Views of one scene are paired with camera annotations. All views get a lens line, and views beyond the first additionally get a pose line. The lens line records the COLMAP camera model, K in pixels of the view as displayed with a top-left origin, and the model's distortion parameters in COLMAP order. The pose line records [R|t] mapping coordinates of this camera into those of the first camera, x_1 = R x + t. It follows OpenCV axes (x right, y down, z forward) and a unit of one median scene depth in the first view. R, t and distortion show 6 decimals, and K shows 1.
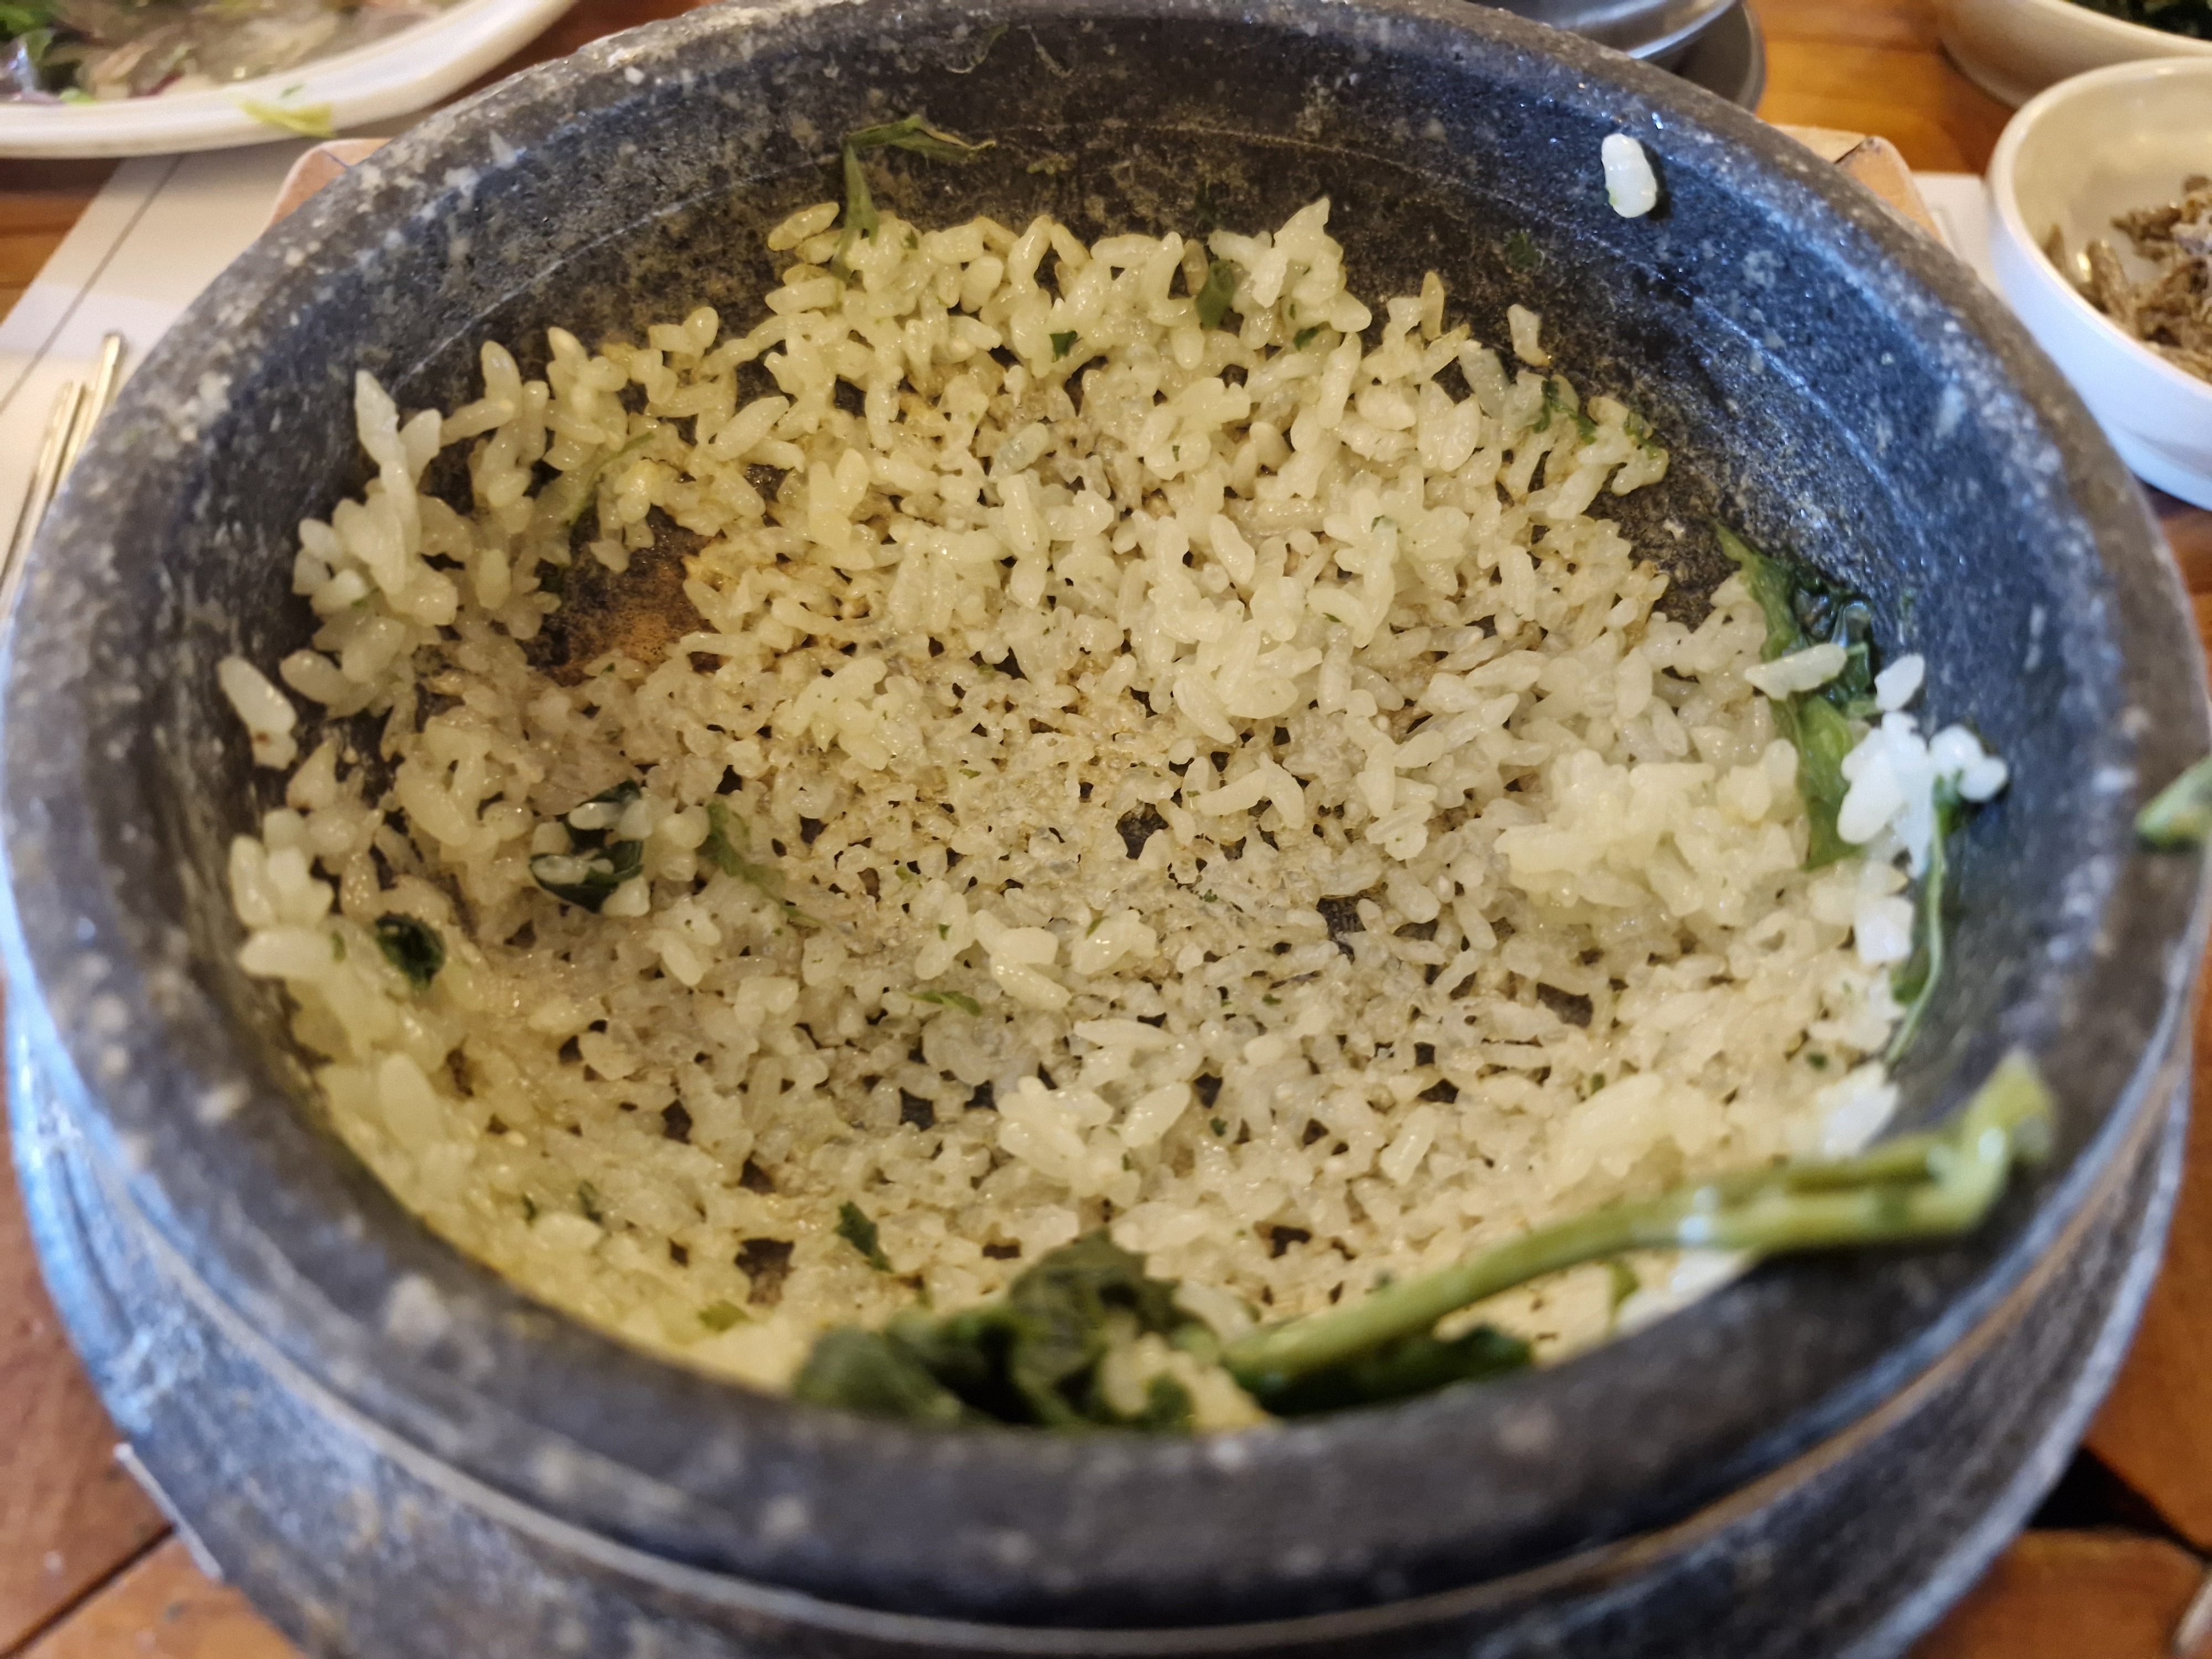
lens RADIAL K [[1754.8, 0, 1090.6], [0, 1754.8, 863.0], [0, 0, 1]] dist [-0.049651, -0.003424]
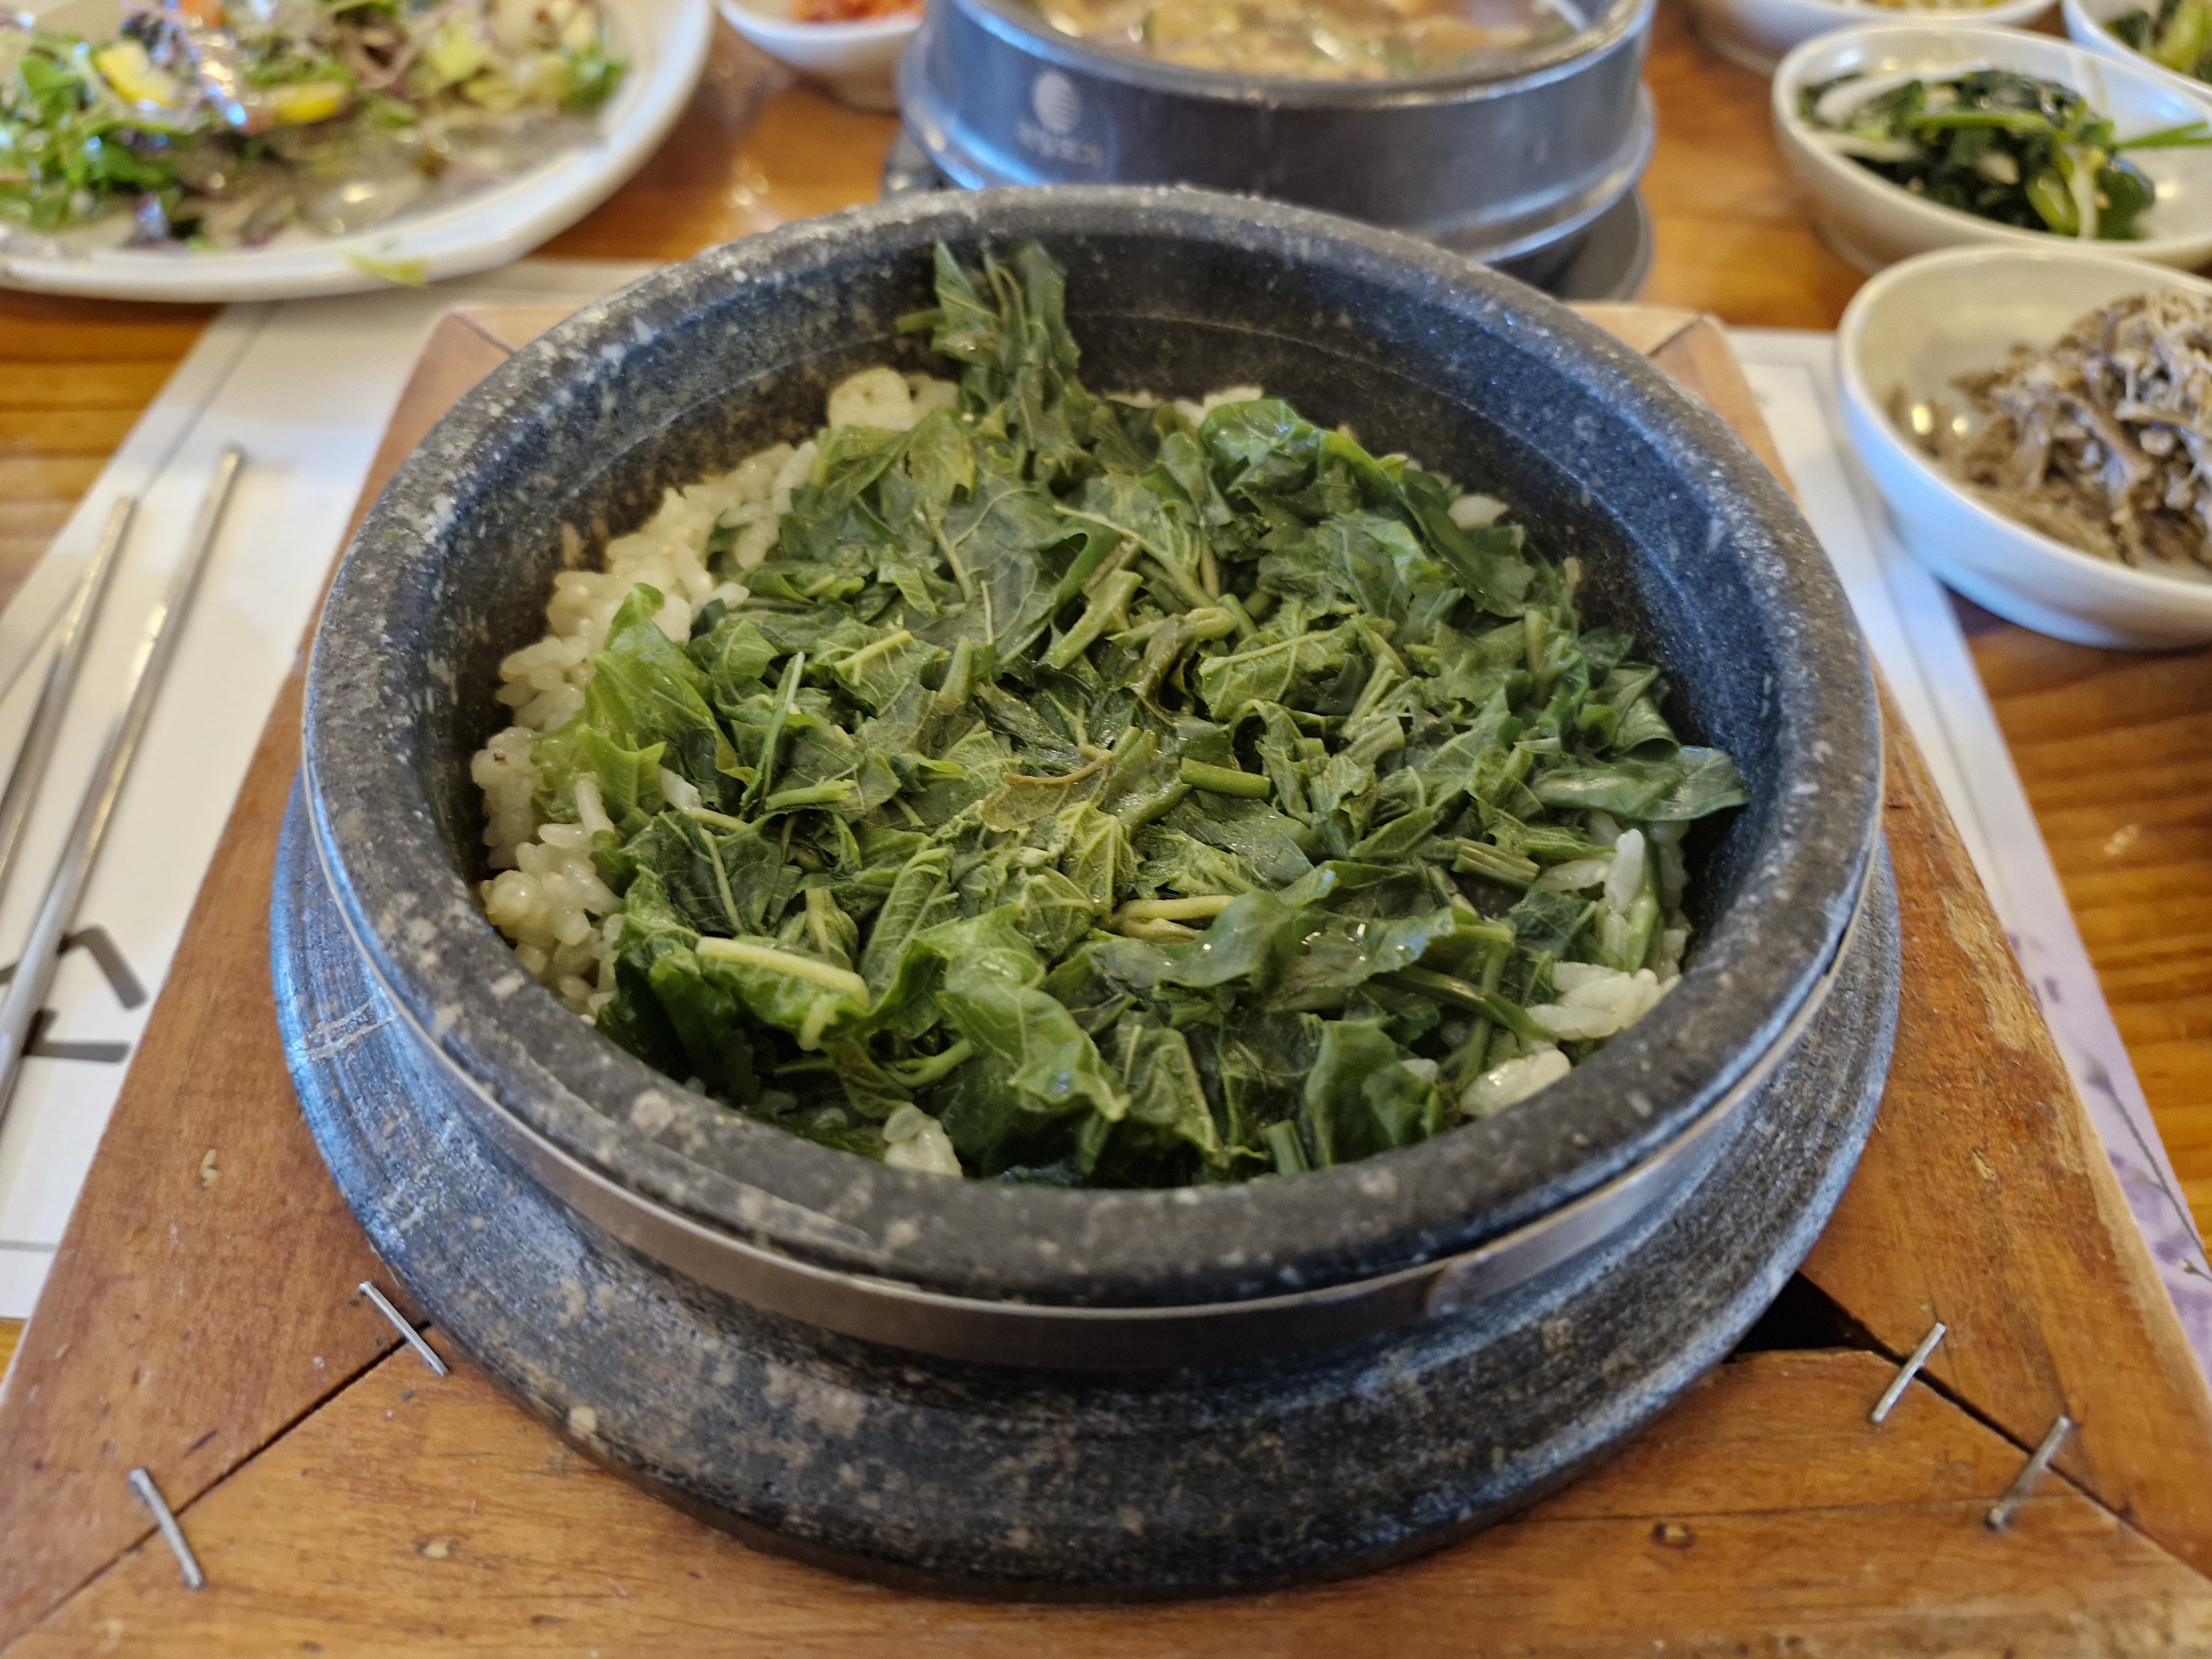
lens RADIAL K [[1603.9, 0, 1098.4], [0, 1603.9, 797.5], [0, 0, 1]] dist [-0.006692, -0.023937]
pose [[0.999731, 0.006215, 0.022364, -0.015580], [-0.004272, 0.996293, -0.085922, 0.051293], [-0.022815, 0.085803, 0.996051, -0.211688]]
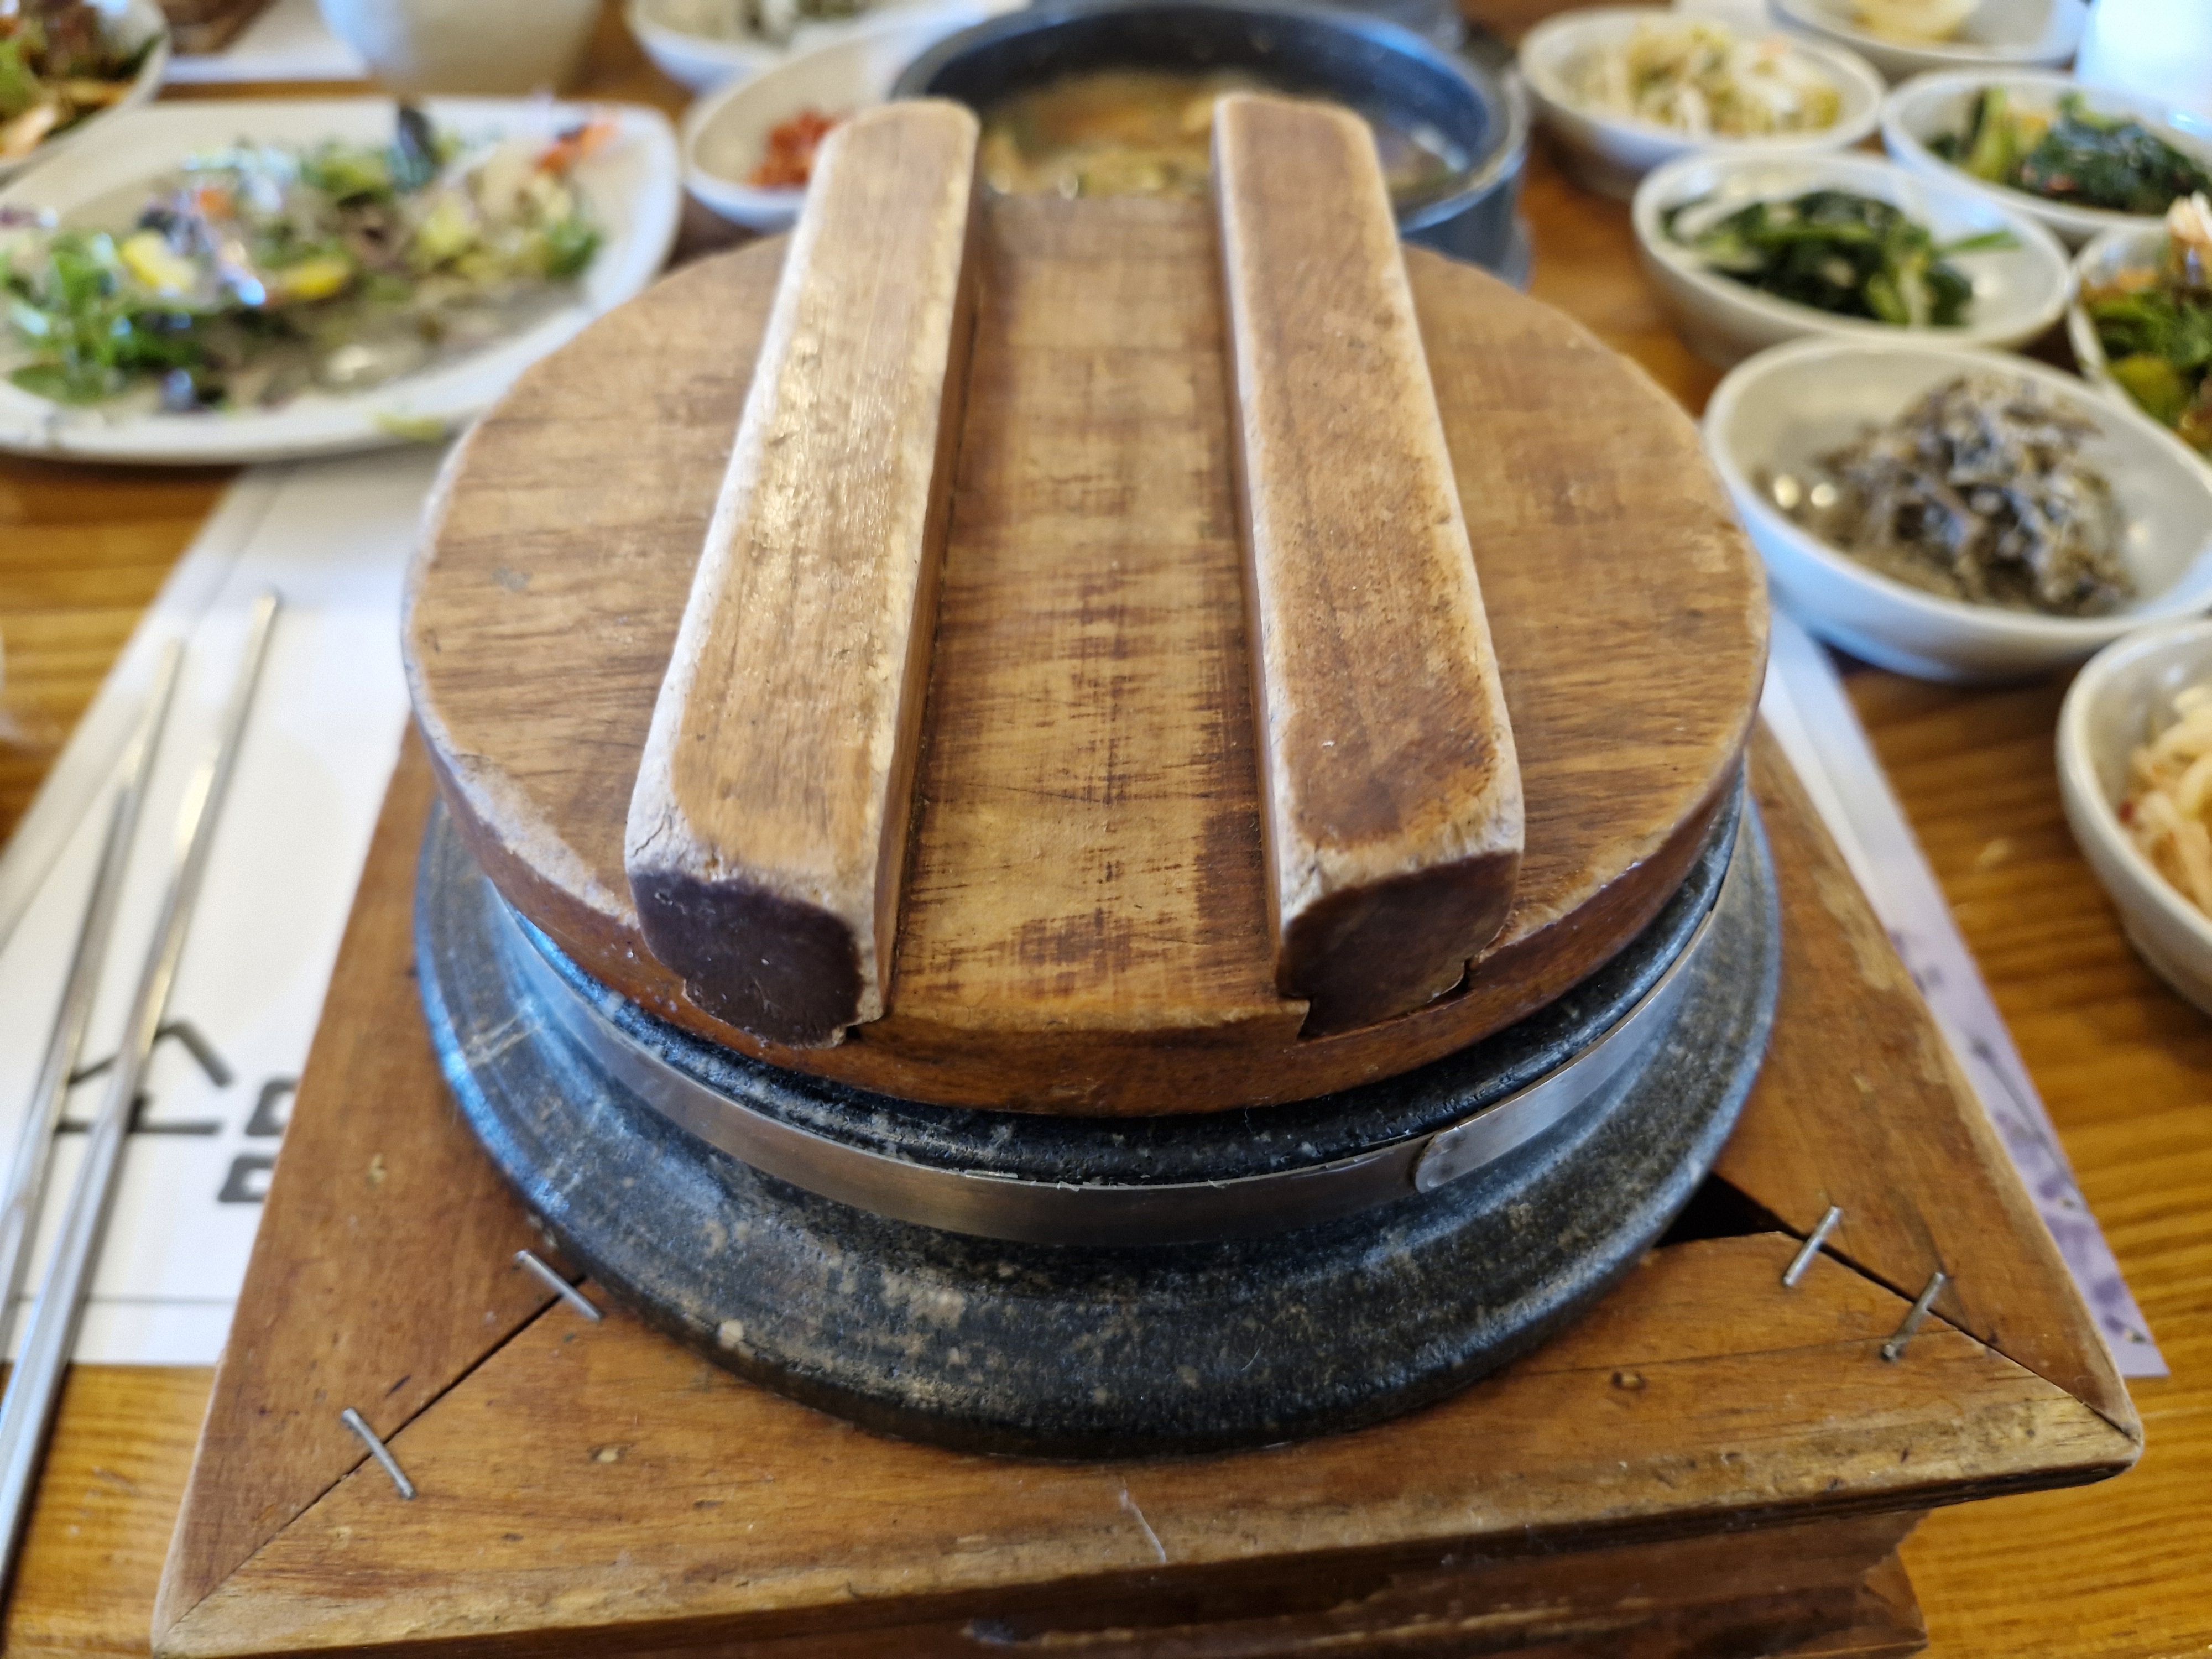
lens RADIAL K [[1522.6, 0, 1105.5], [0, 1522.6, 758.3], [0, 0, 1]] dist [0.002471, -0.042156]
pose [[0.997442, -0.044599, 0.055859, -0.062020], [0.053527, 0.983955, -0.170197, 0.119076], [-0.047372, 0.172751, 0.983826, -0.357179]]
